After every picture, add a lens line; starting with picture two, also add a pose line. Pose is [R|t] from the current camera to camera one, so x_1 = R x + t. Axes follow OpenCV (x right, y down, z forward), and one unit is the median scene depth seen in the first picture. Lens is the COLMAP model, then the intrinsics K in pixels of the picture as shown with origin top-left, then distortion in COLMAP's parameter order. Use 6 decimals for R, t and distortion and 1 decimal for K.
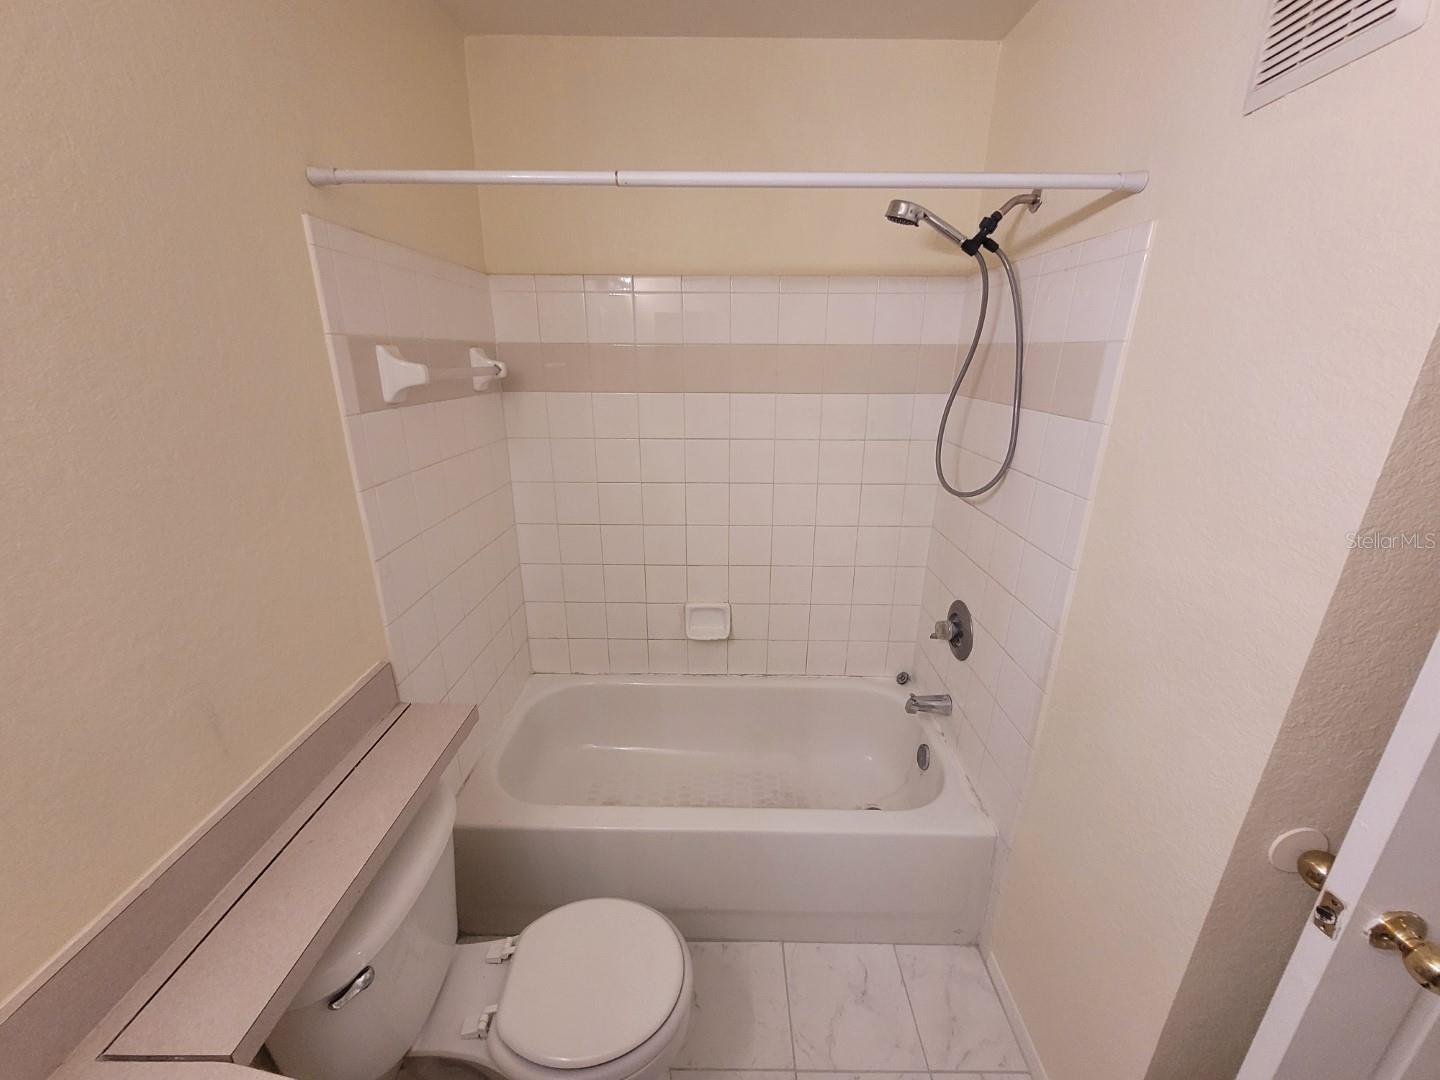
lens RADIAL K [[563.4, 0, 721.6], [0, 563.4, 537.8], [0, 0, 1]] dist [0.000140, 0.000248]
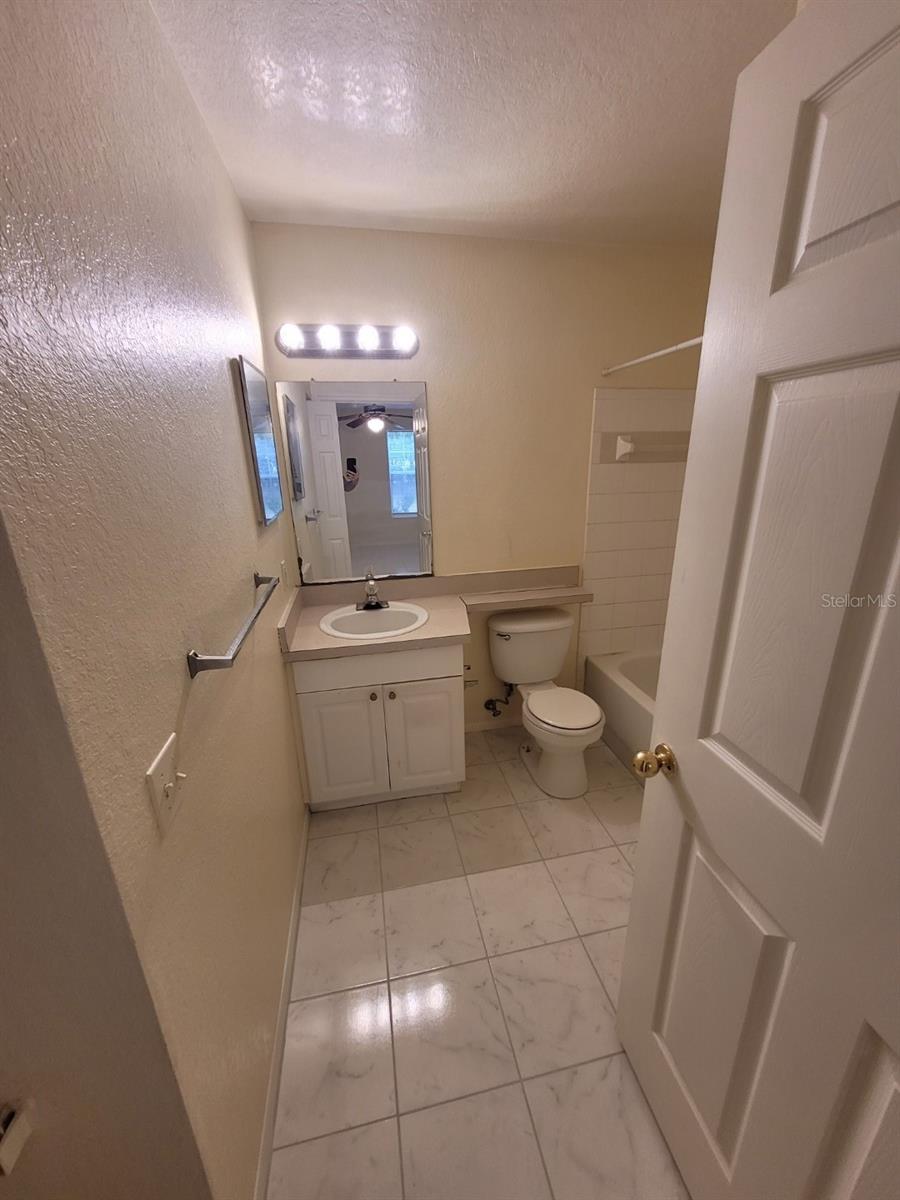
lens RADIAL K [[471.5, 0, 453.0], [0, 471.5, 602.6], [0, 0, 1]] dist [0.010012, 0.000107]
pose [[0.203113, 0.289705, -0.935316, 1.309217], [-0.293672, 0.929276, 0.224060, 0.069101], [0.934078, 0.229166, 0.273826, -0.034544]]
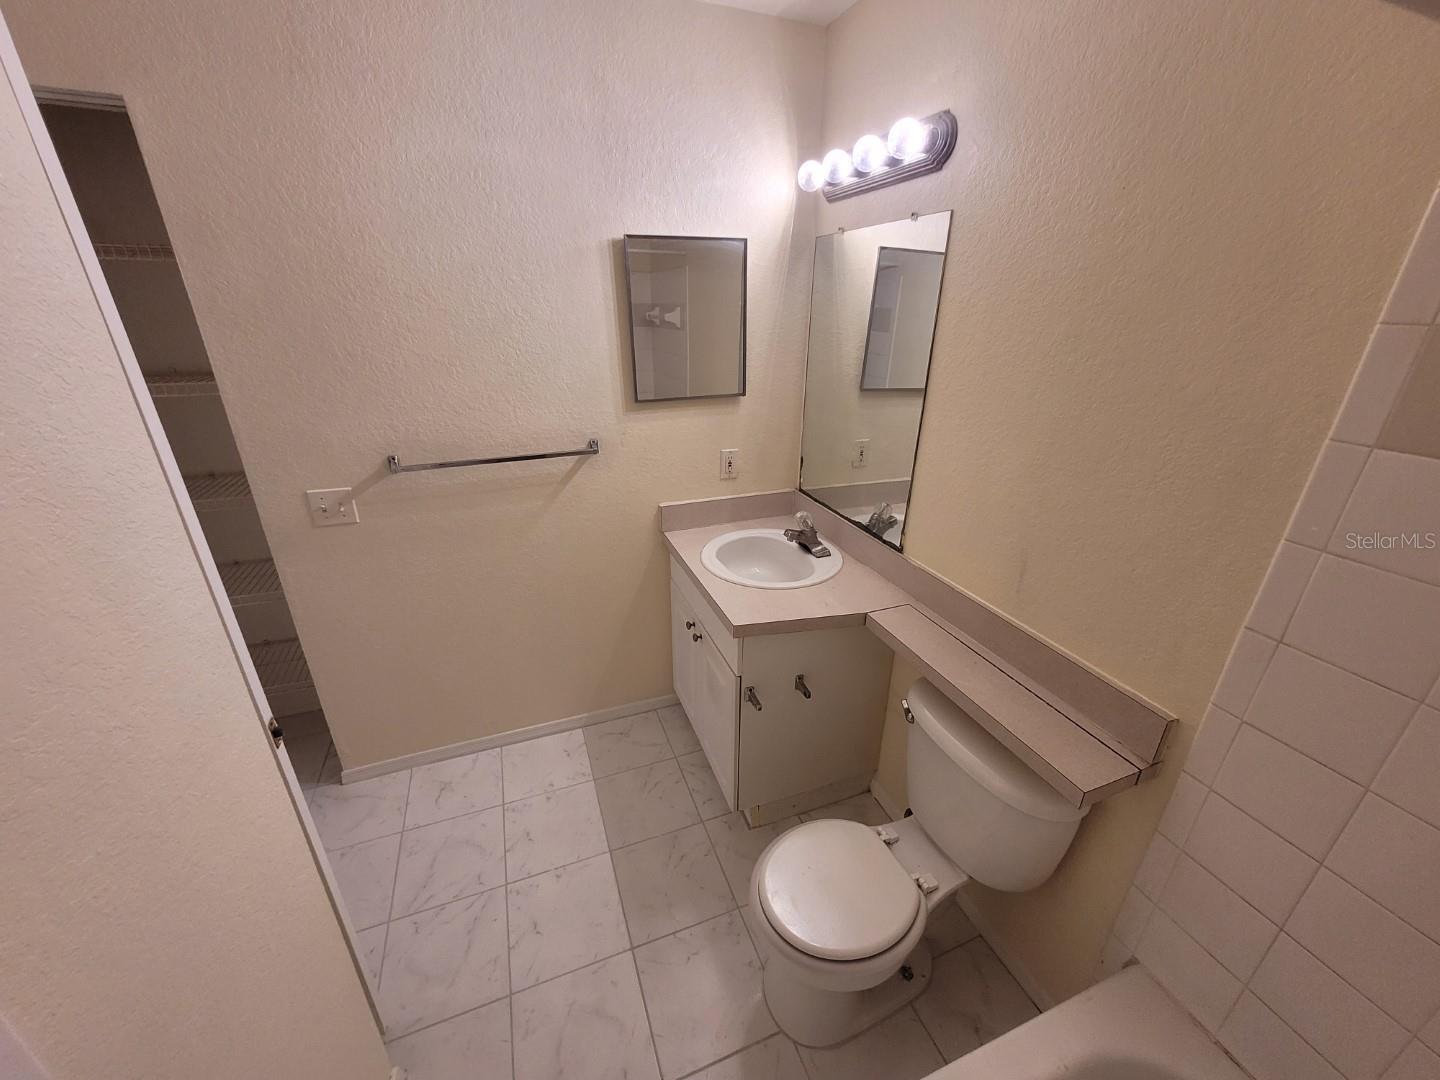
lens RADIAL K [[571.1, 0, 720.0], [0, 571.1, 540.0], [0, 0, 1]] dist [0.001198, 0.000173]
pose [[-0.932768, 0.131386, -0.335682, 0.288054], [-0.126016, 0.753611, 0.645128, -0.457094], [0.337734, 0.644056, -0.686388, 1.227393]]
